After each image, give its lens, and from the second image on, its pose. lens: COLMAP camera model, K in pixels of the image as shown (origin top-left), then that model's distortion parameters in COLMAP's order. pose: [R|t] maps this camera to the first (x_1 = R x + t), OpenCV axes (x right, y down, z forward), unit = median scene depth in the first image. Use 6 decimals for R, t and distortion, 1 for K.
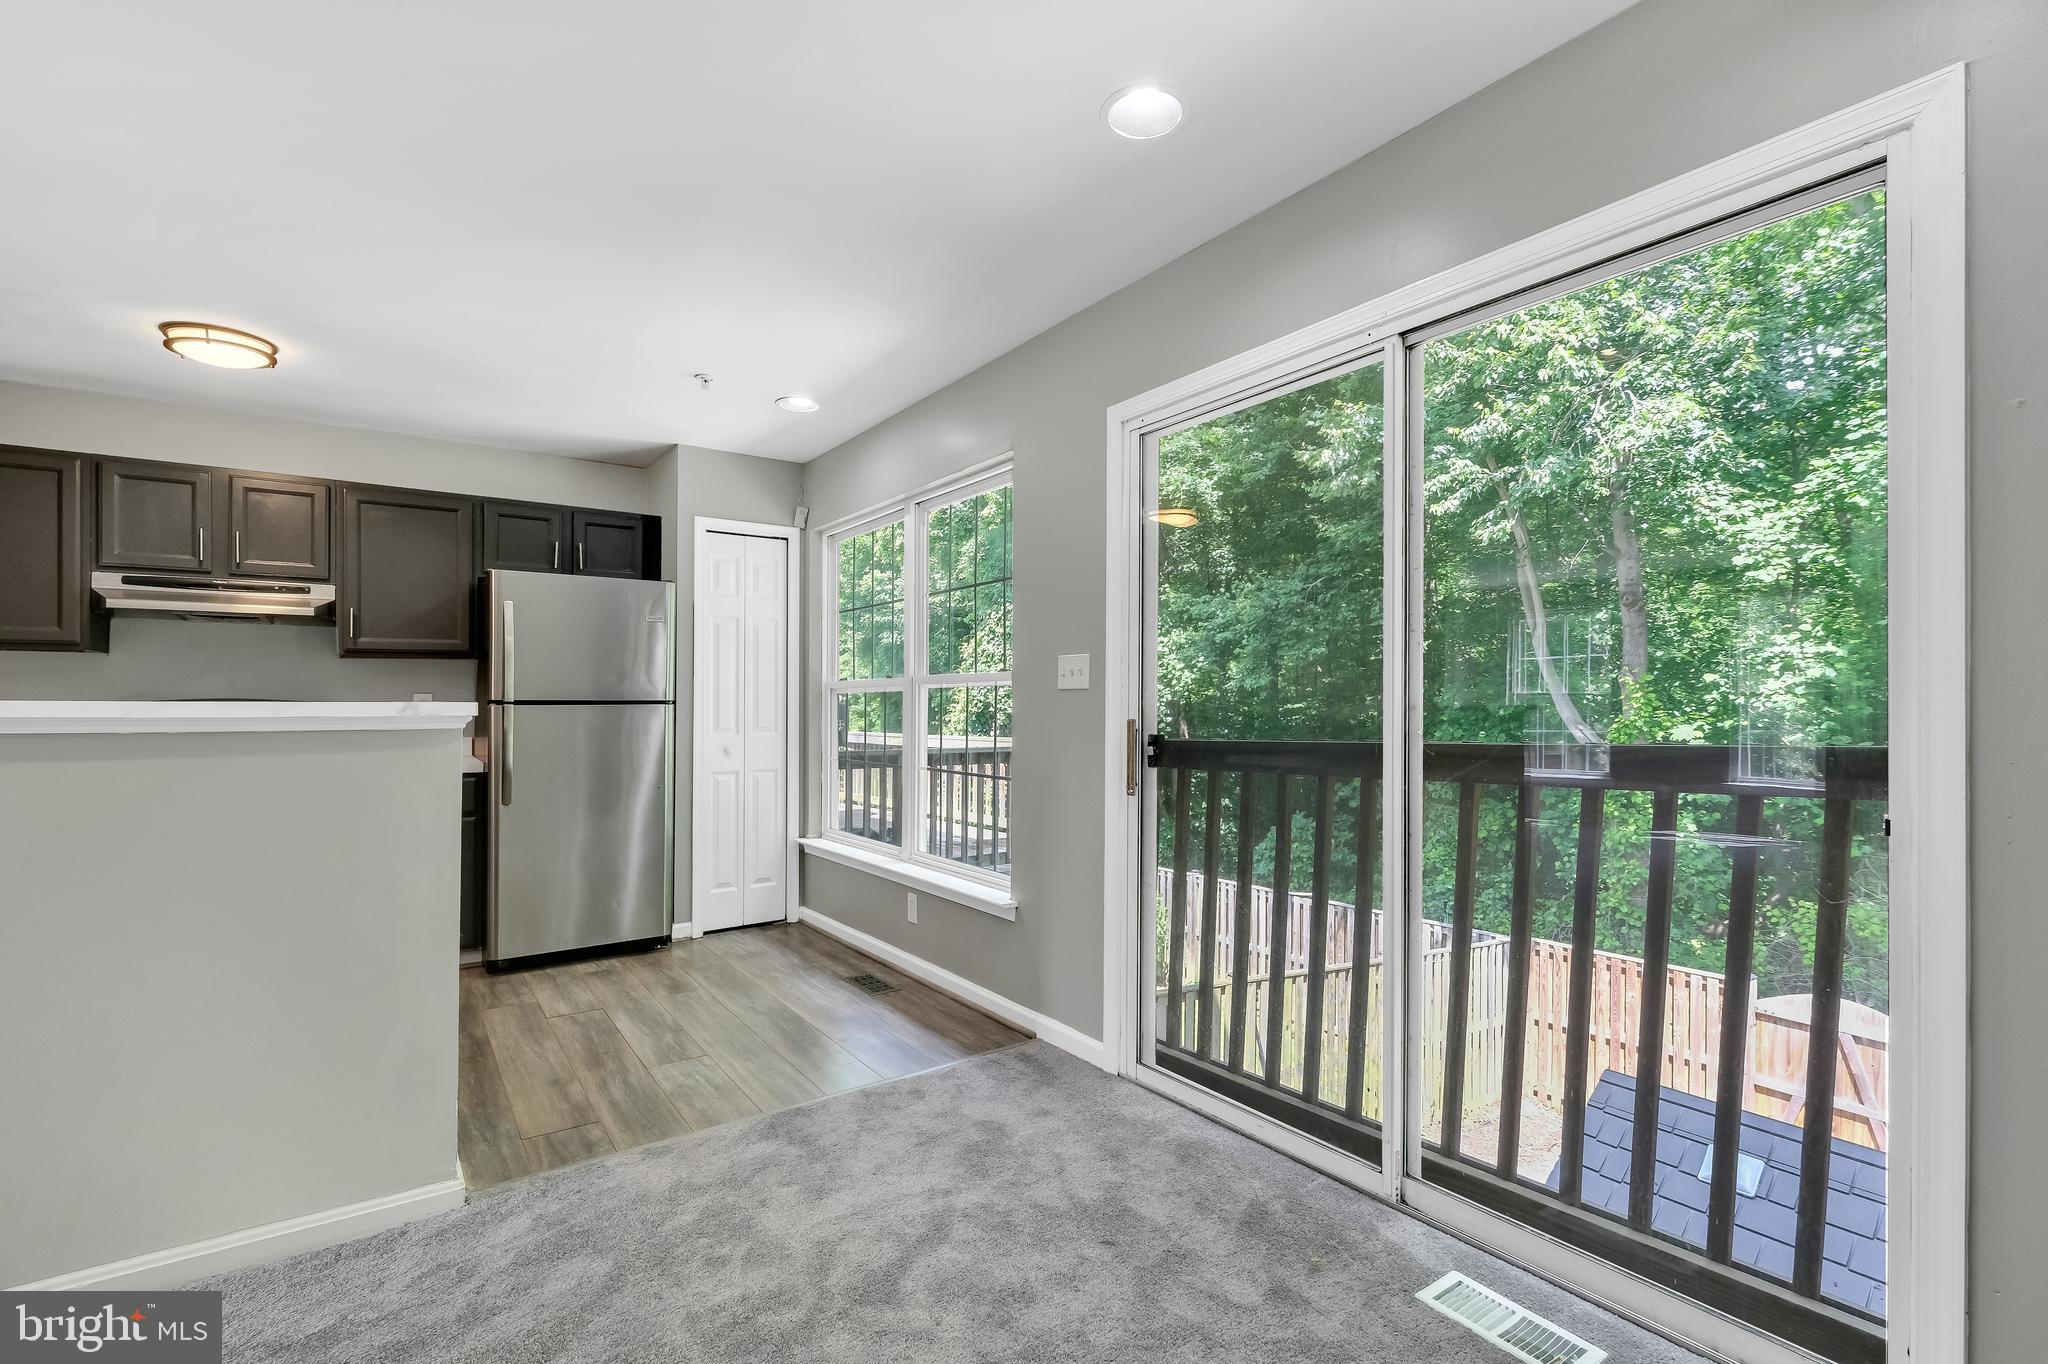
lens RADIAL K [[921.9, 0, 1031.0], [0, 921.9, 705.4], [0, 0, 1]] dist [-0.004784, -0.000374]
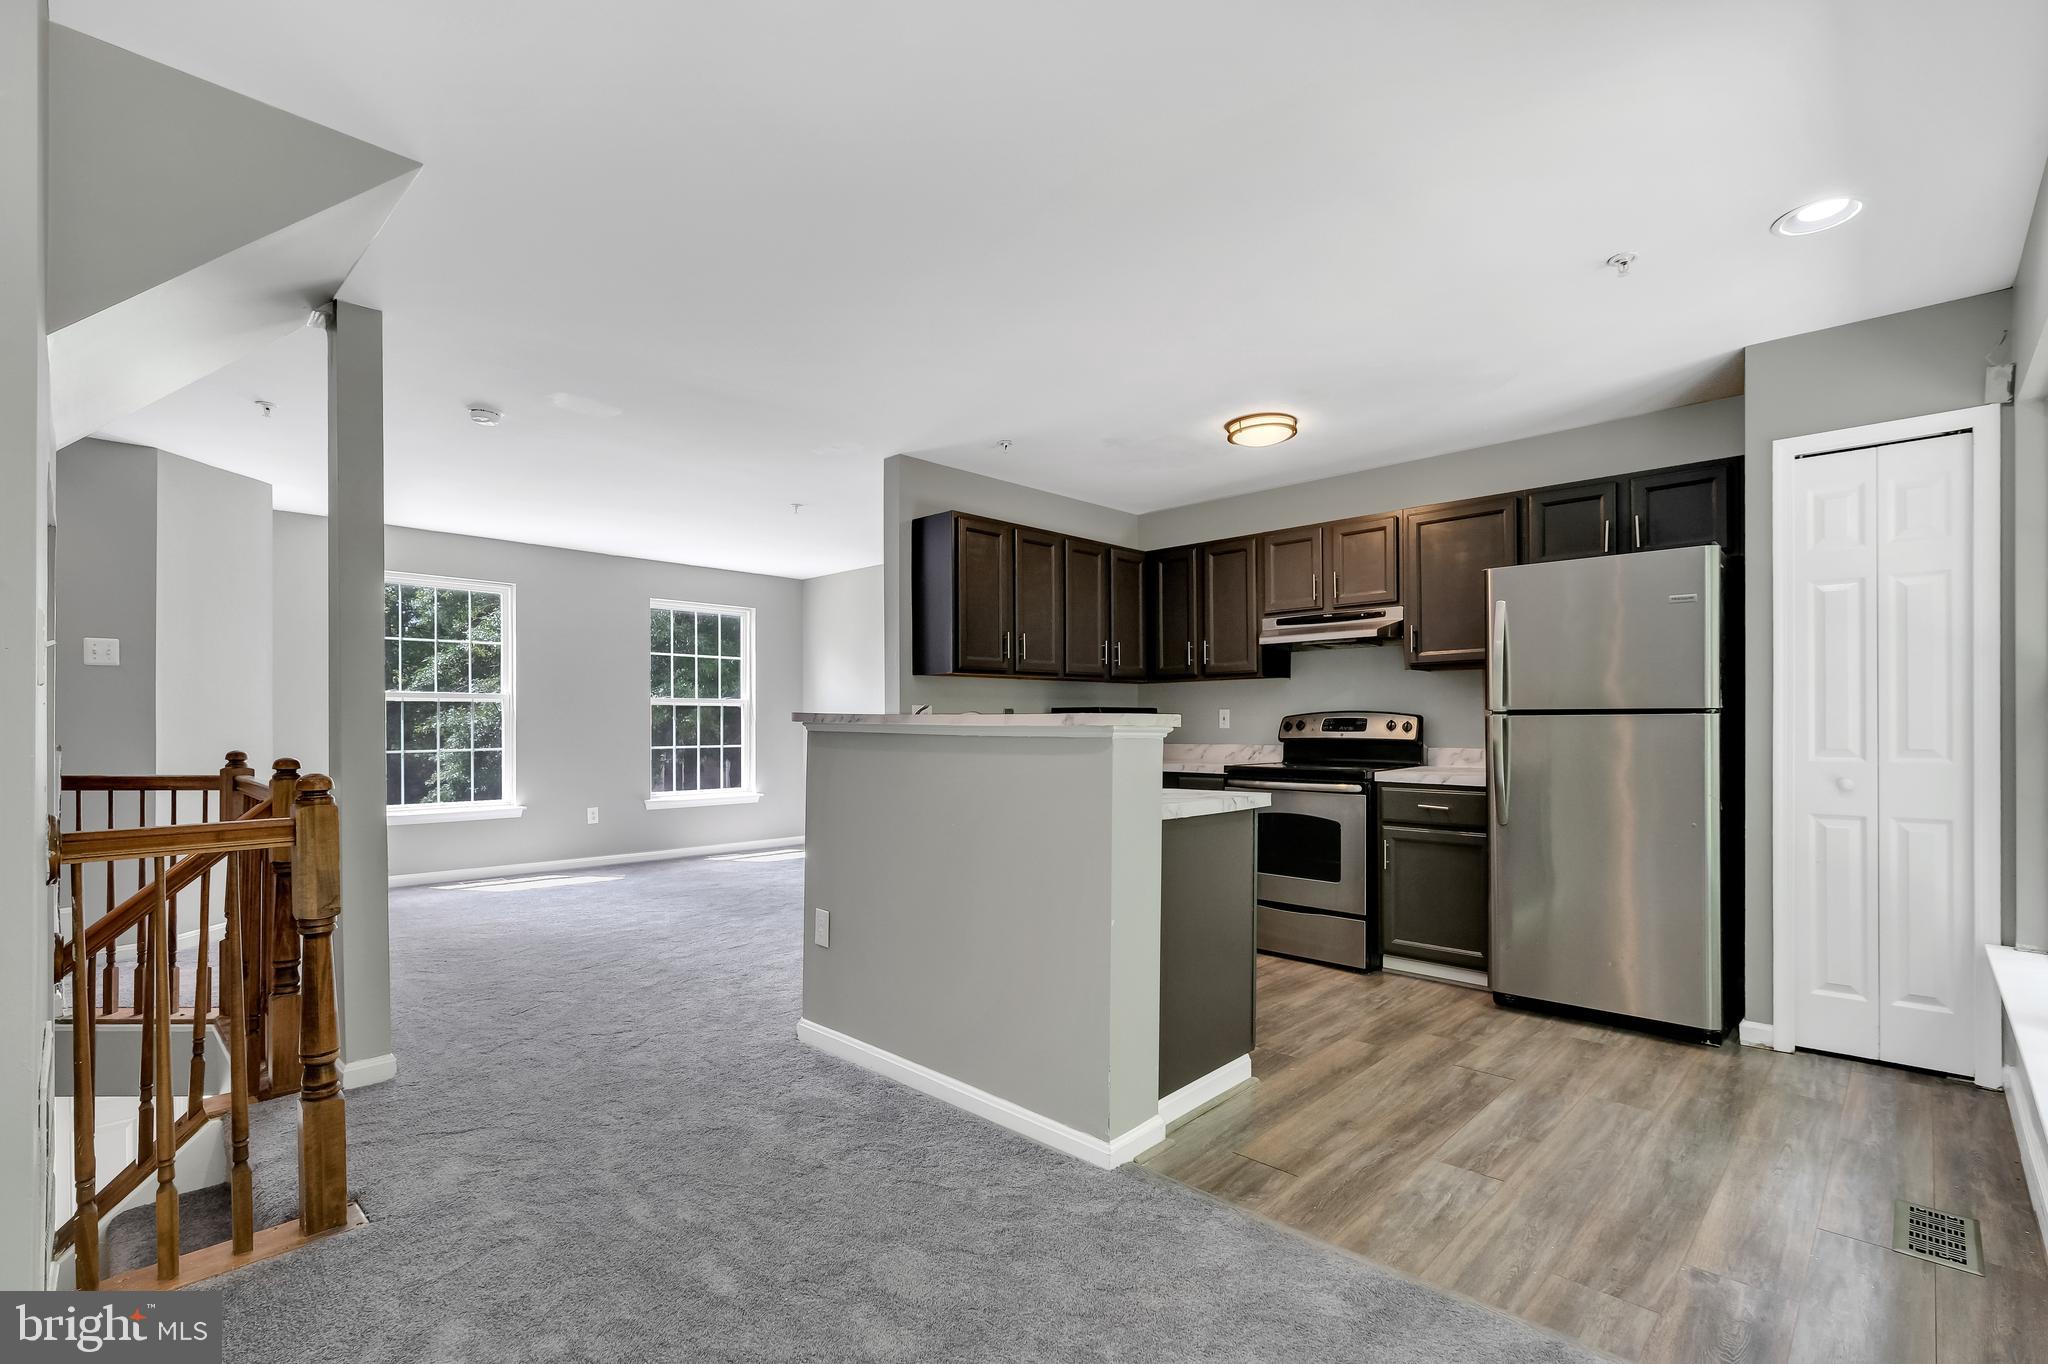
lens RADIAL K [[927.7, 0, 1052.9], [0, 927.7, 718.5], [0, 0, 1]] dist [-0.000618, 0.000077]
pose [[0.197866, -0.000986, -0.980229, 0.253504], [0.004053, 0.999992, -0.000188, 0.001289], [0.980221, -0.003936, 0.197868, 0.395056]]
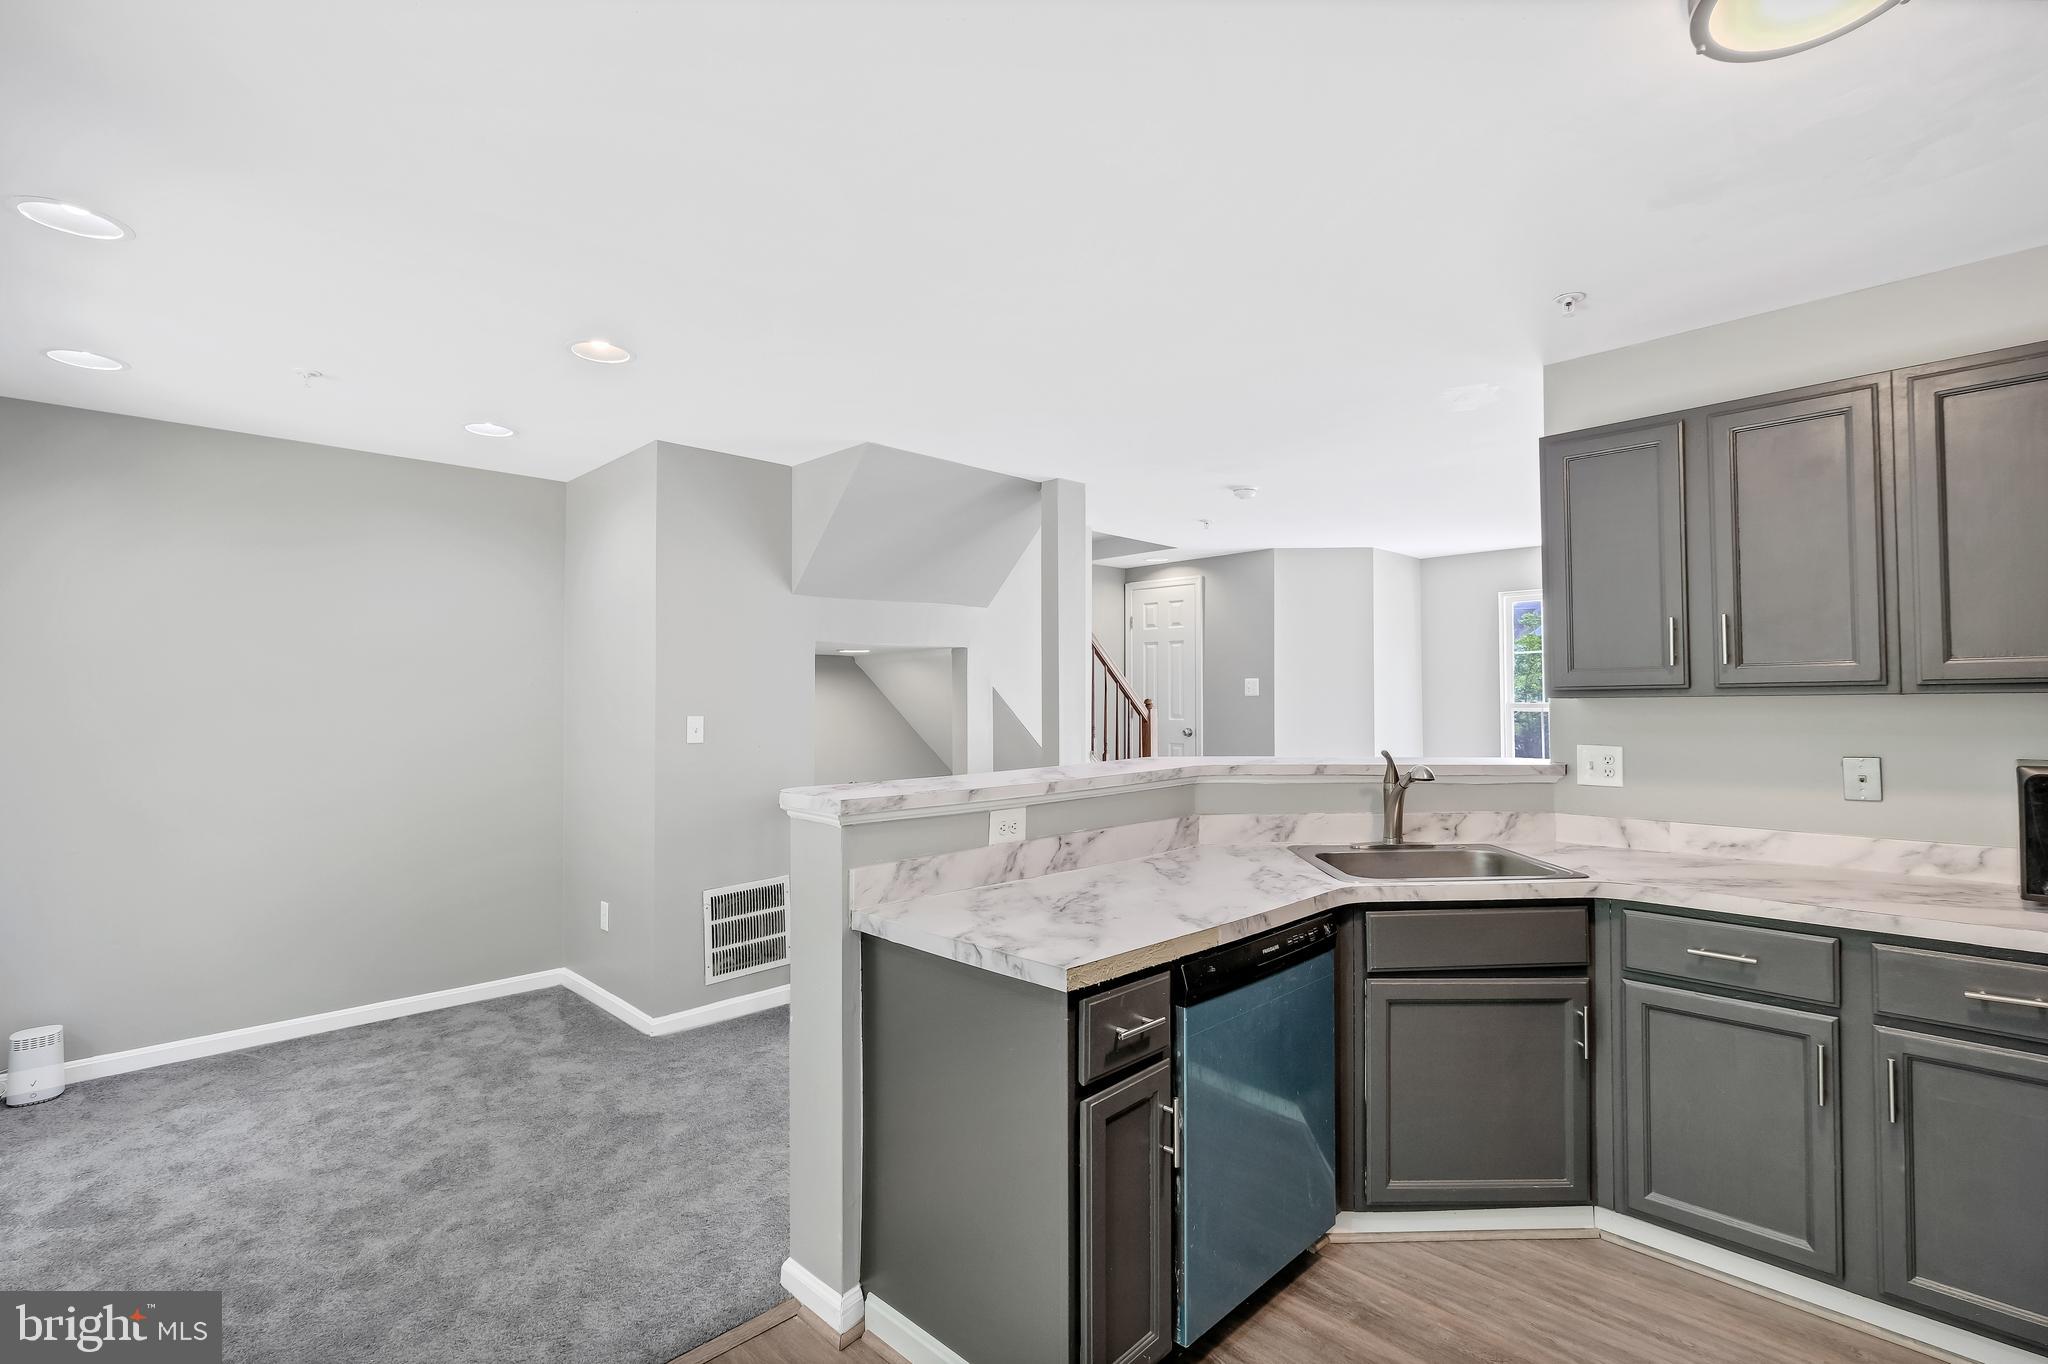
lens RADIAL K [[914.6, 0, 1049.9], [0, 914.6, 682.9], [0, 0, 1]] dist [-0.001989, -0.000151]
pose [[-0.987707, 0.003065, -0.156287, -0.404273], [0.006957, 0.999679, -0.024359, -0.052166], [0.156162, -0.025147, -0.987411, 1.135407]]
